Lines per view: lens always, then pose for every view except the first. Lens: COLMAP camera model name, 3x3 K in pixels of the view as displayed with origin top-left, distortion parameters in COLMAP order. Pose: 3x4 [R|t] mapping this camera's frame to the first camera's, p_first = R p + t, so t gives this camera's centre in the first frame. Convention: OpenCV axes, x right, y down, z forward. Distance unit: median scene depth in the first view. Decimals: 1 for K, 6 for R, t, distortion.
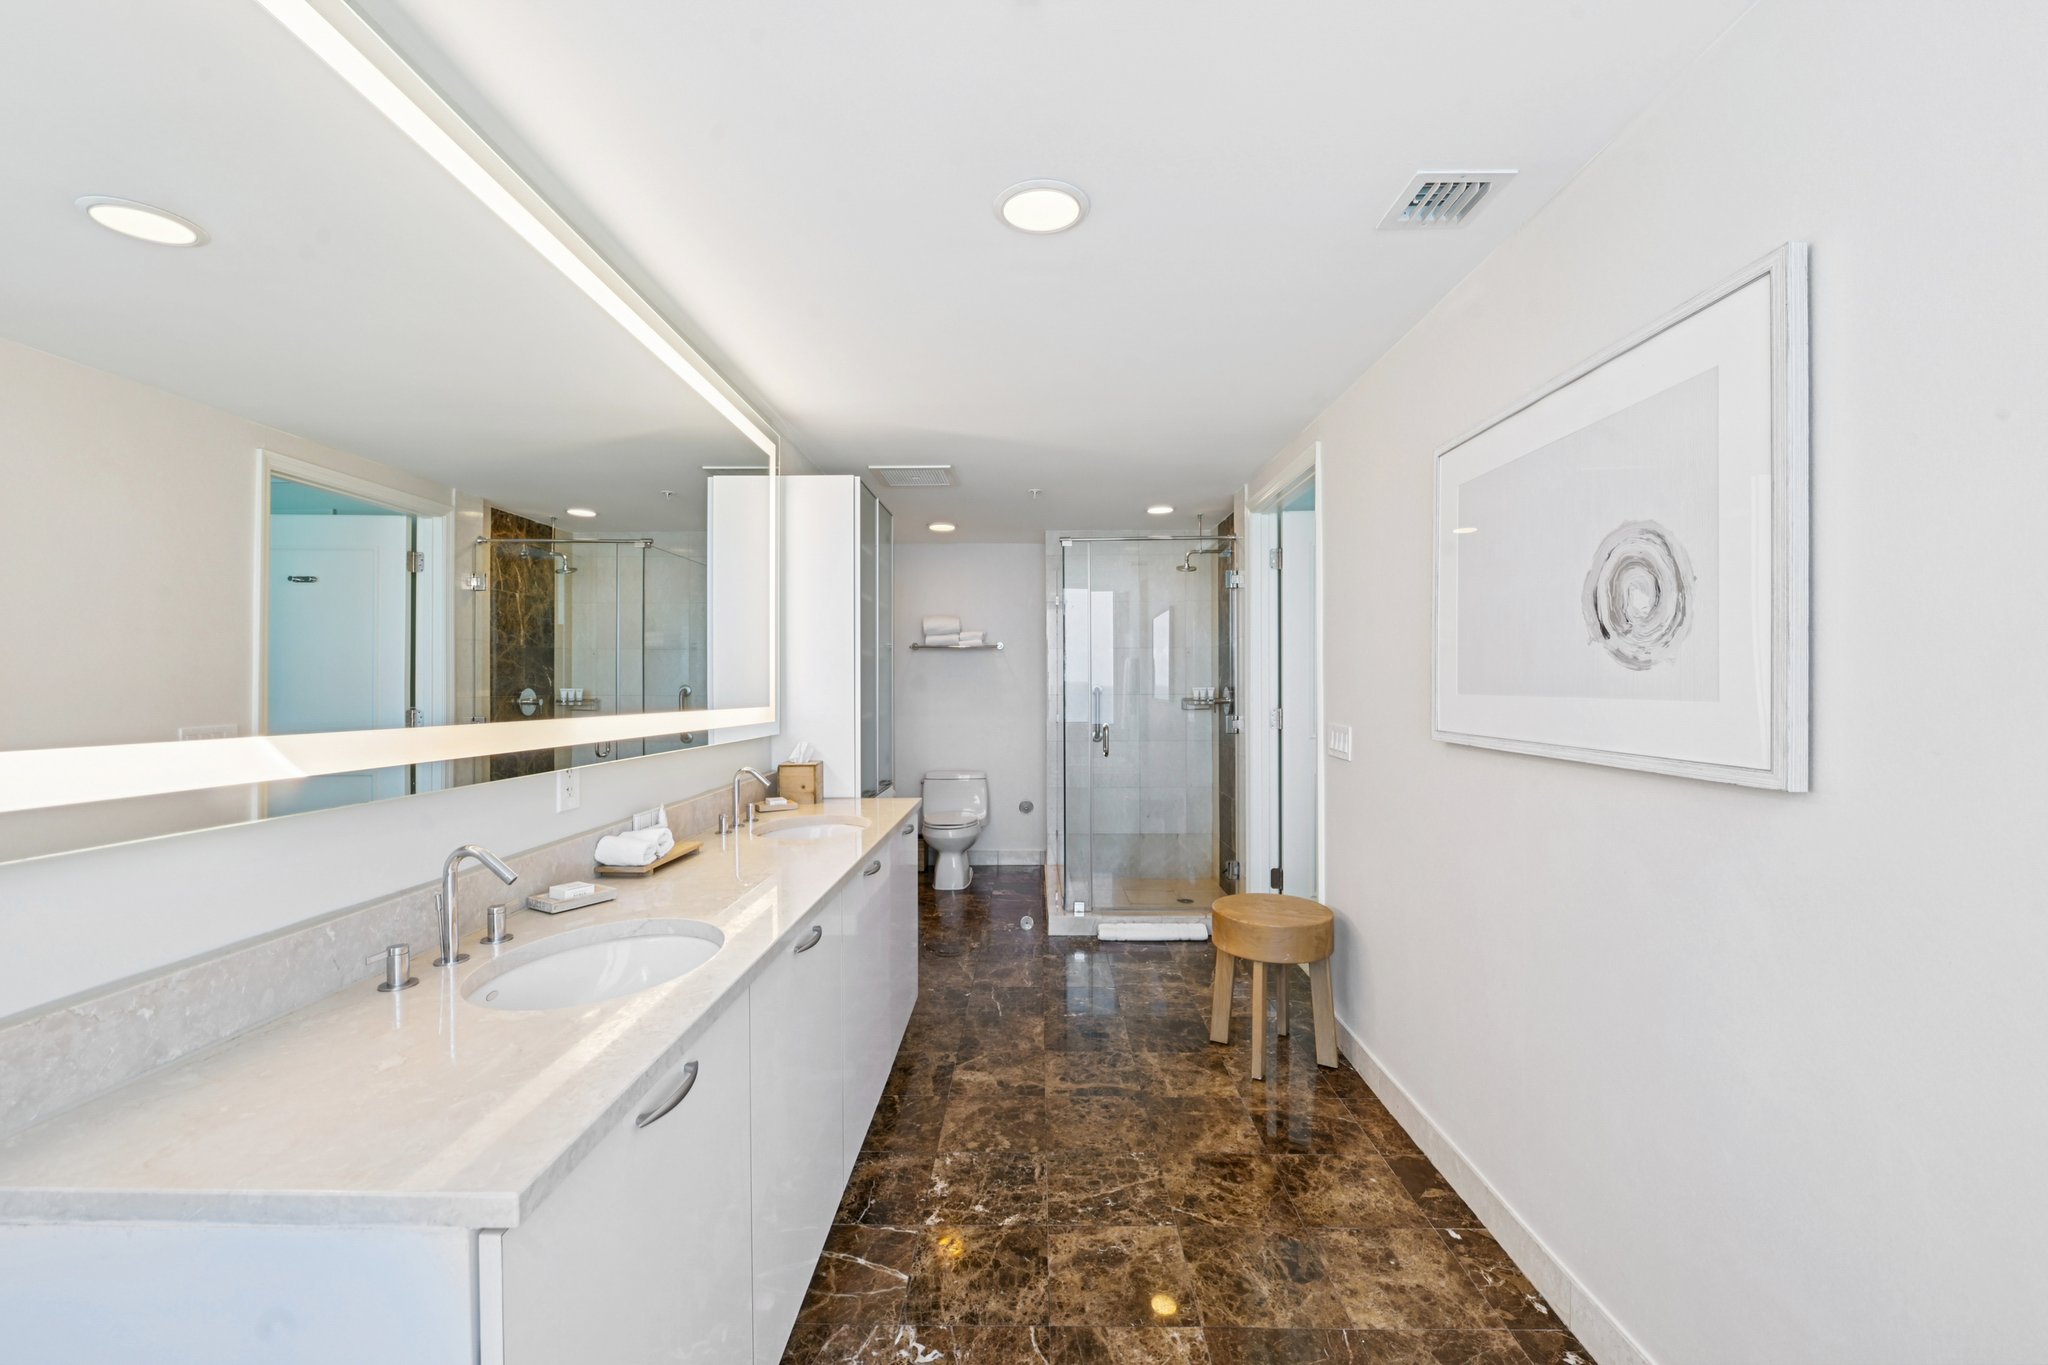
lens RADIAL K [[820.7, 0, 1014.0], [0, 820.7, 685.7], [0, 0, 1]] dist [-0.006307, -0.000735]
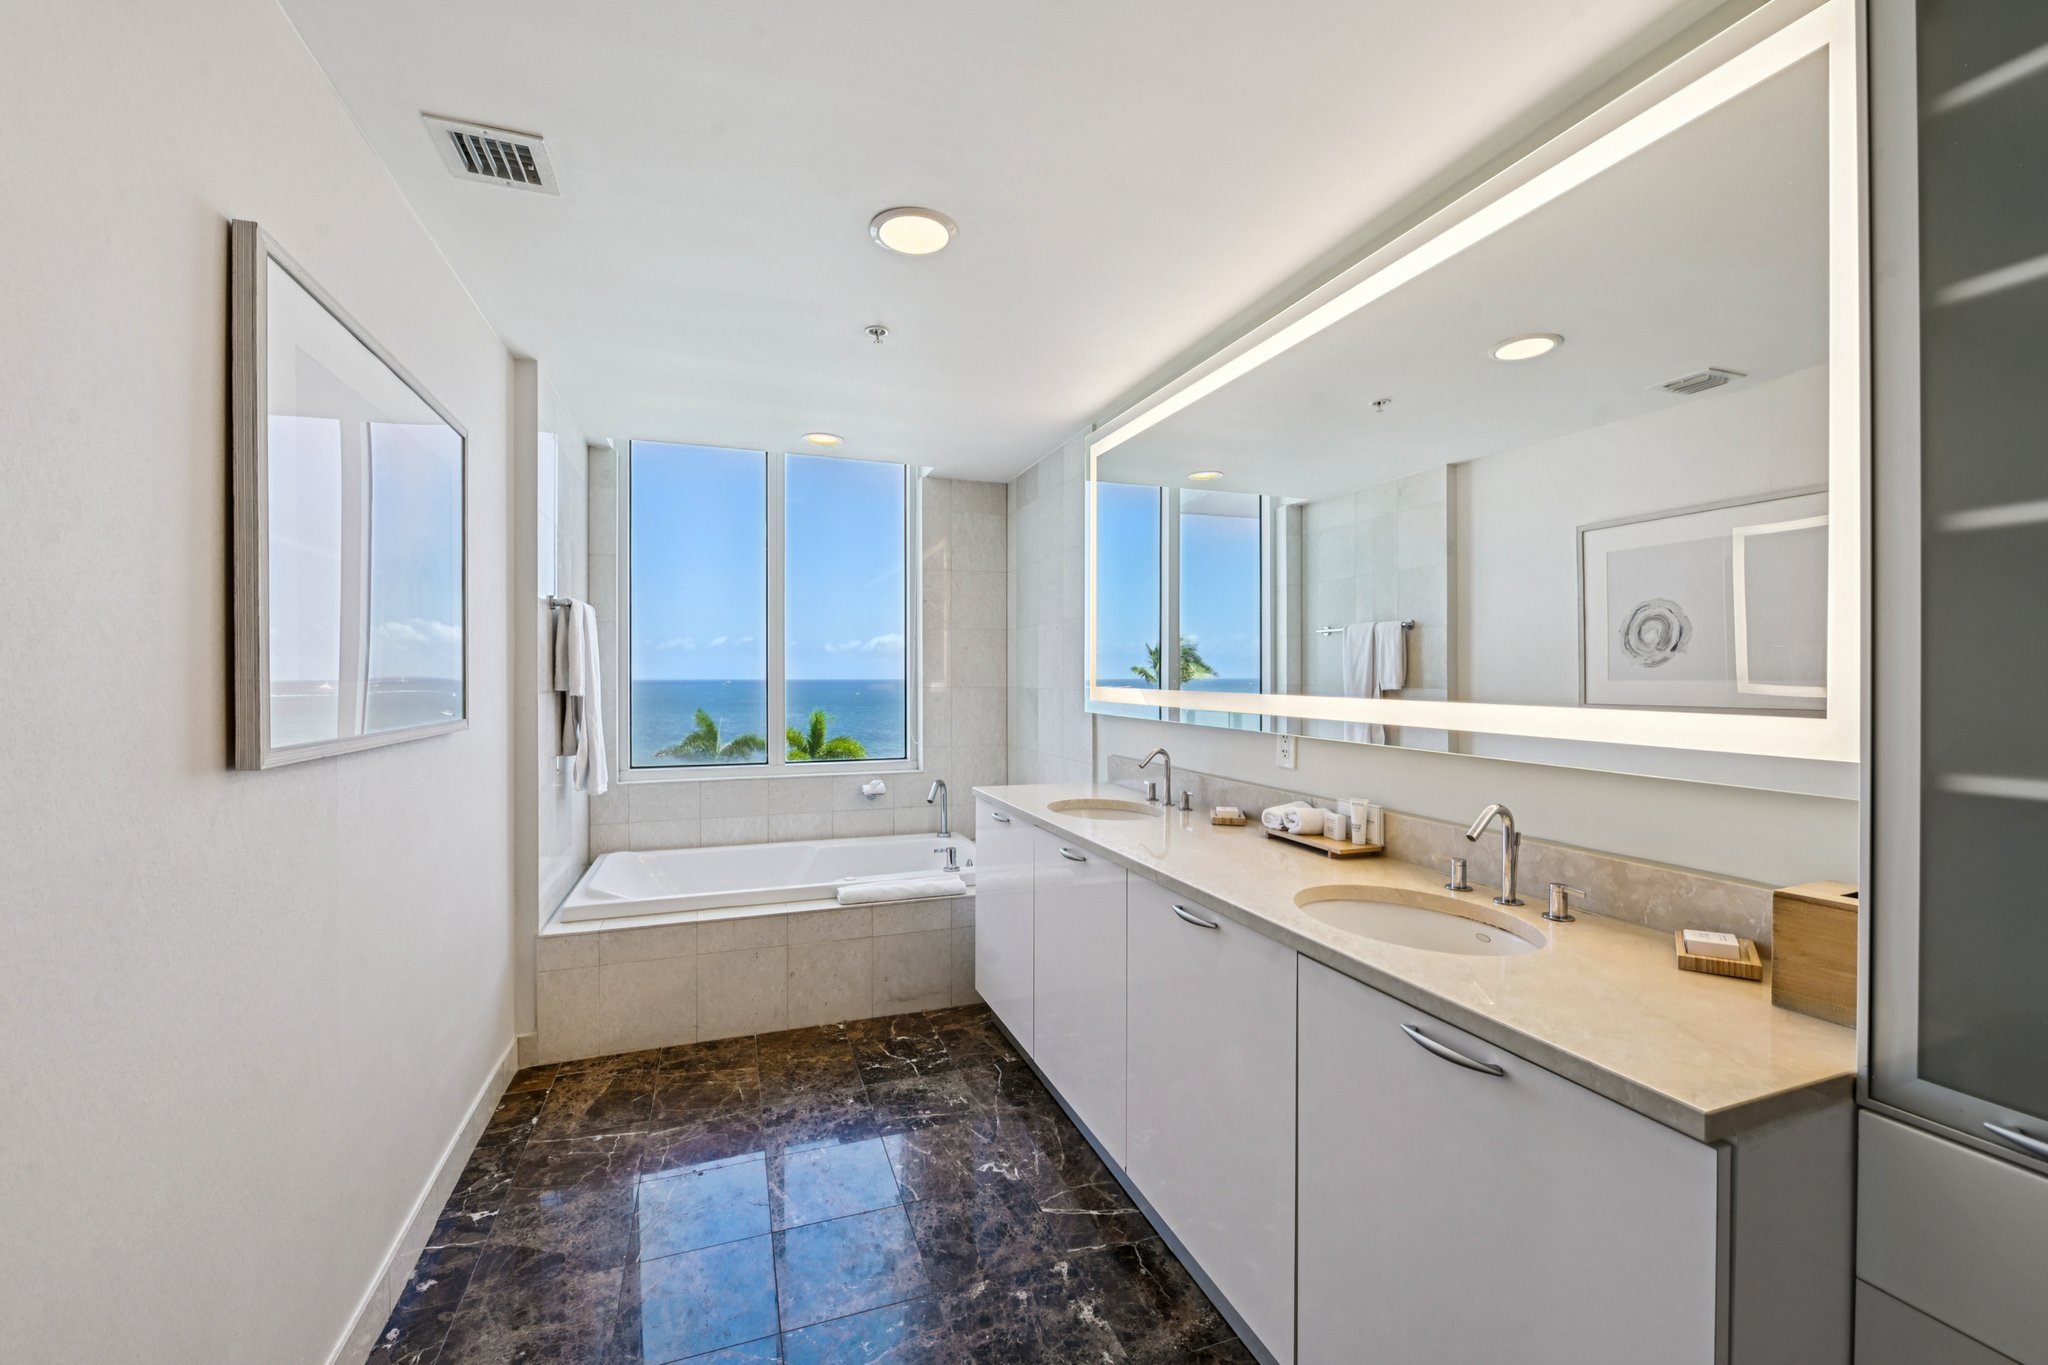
lens RADIAL K [[820.7, 0, 1030.2], [0, 820.7, 676.4], [0, 0, 1]] dist [-0.006307, -0.000735]
pose [[-0.926516, 0.001314, -0.376253, 0.296097], [0.002167, 0.999996, -0.001843, 0.009730], [0.376249, -0.002523, -0.926515, 2.003837]]
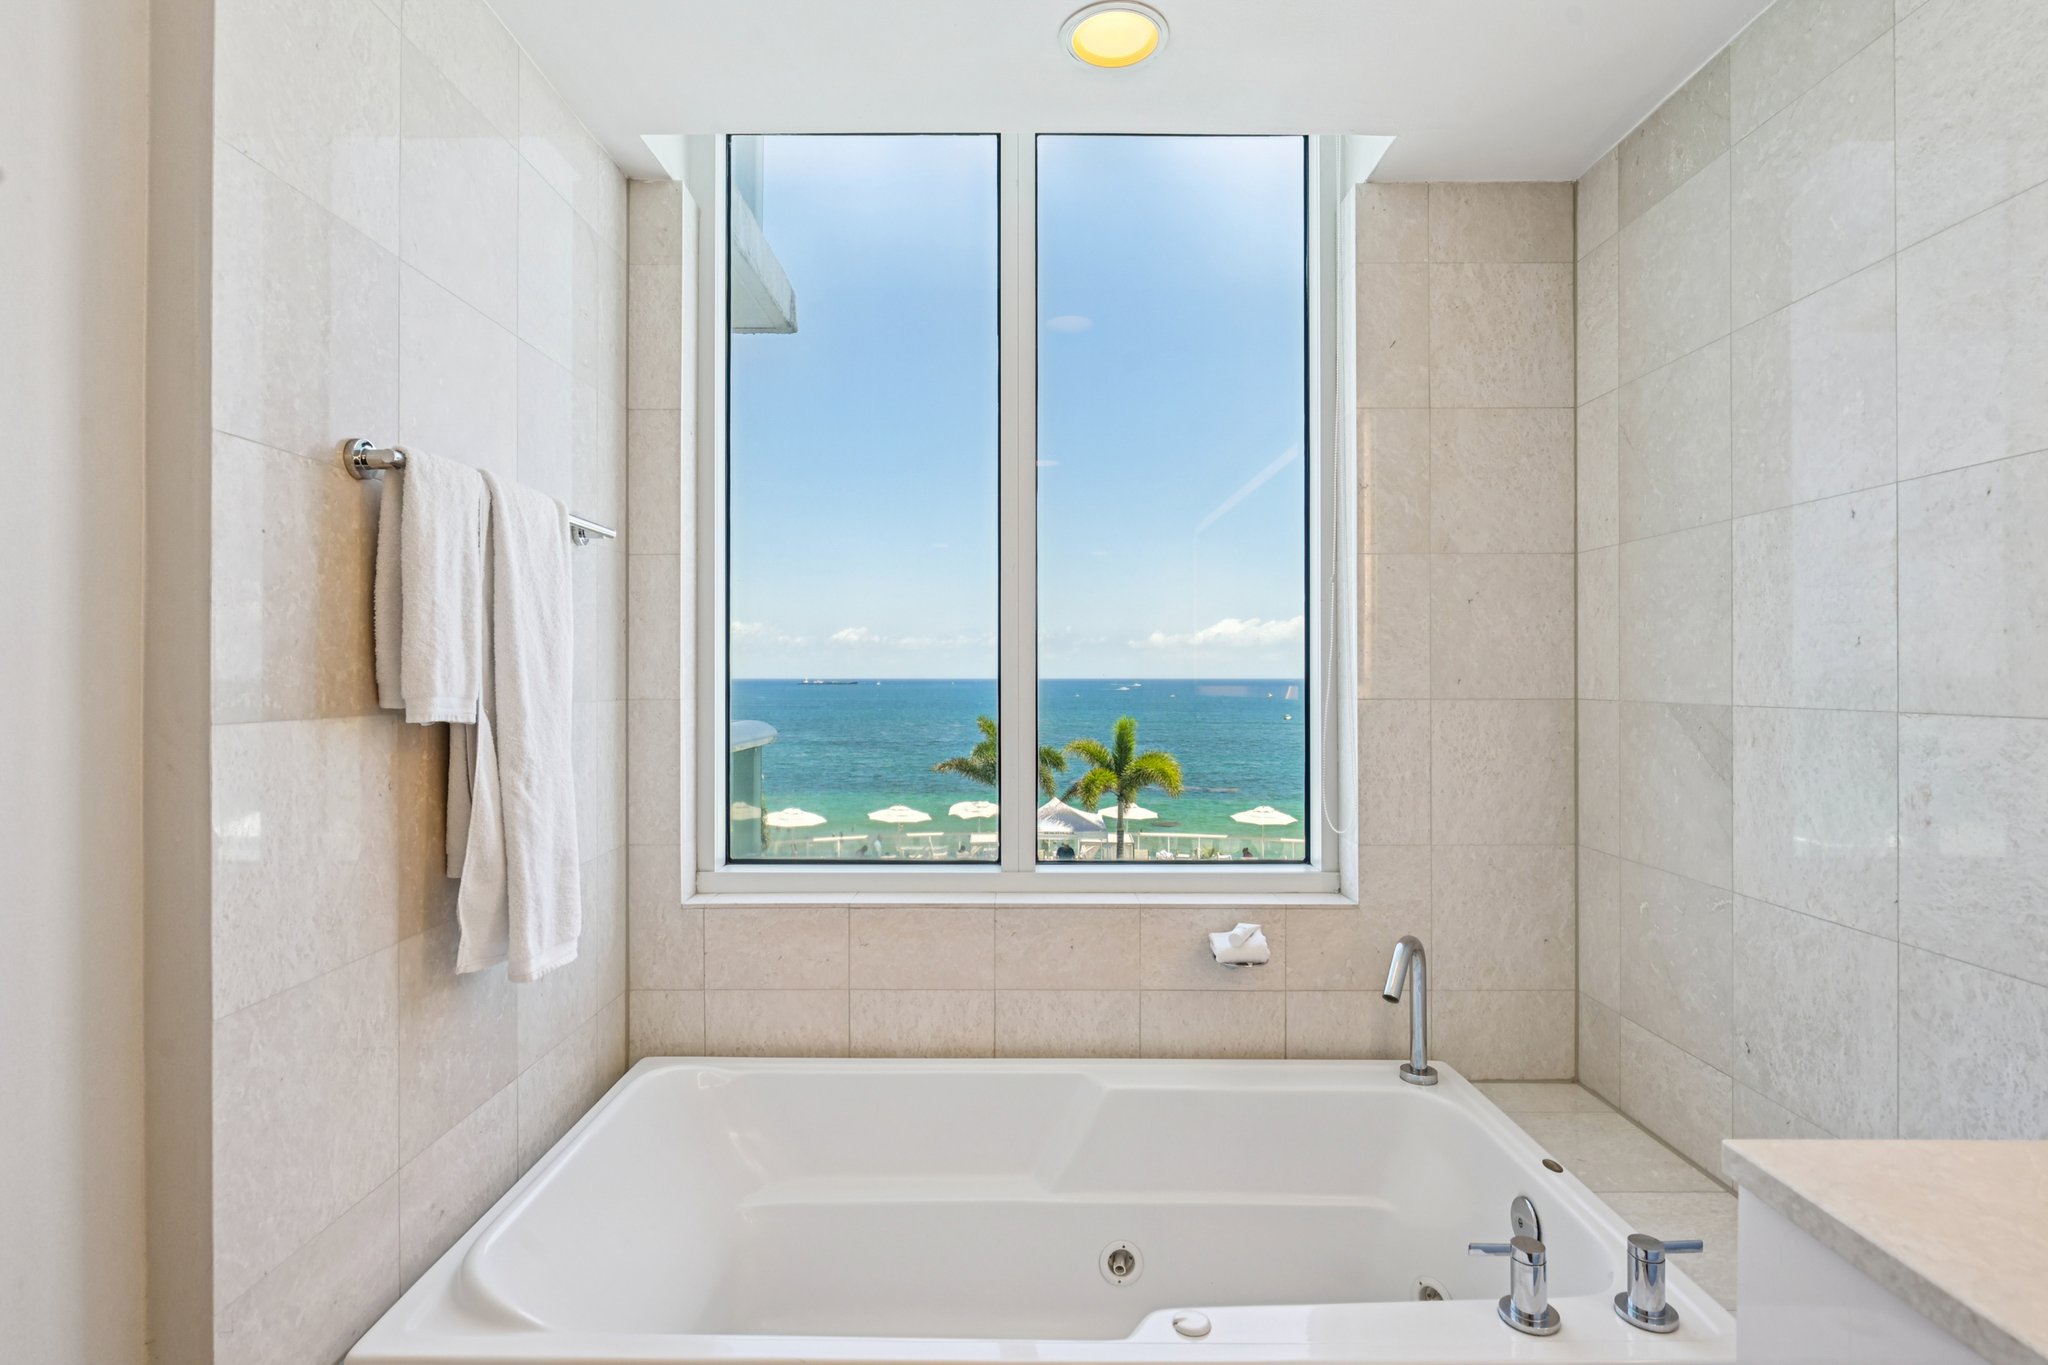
lens RADIAL K [[986.1, 0, 1010.3], [0, 986.1, 669.6], [0, 0, 1]] dist [-0.003400, -0.000004]
pose [[-0.999876, 0.000413, -0.015770, 0.119916], [0.000546, 0.999965, -0.008403, 0.011453], [0.015766, -0.008411, -0.999840, 0.852906]]
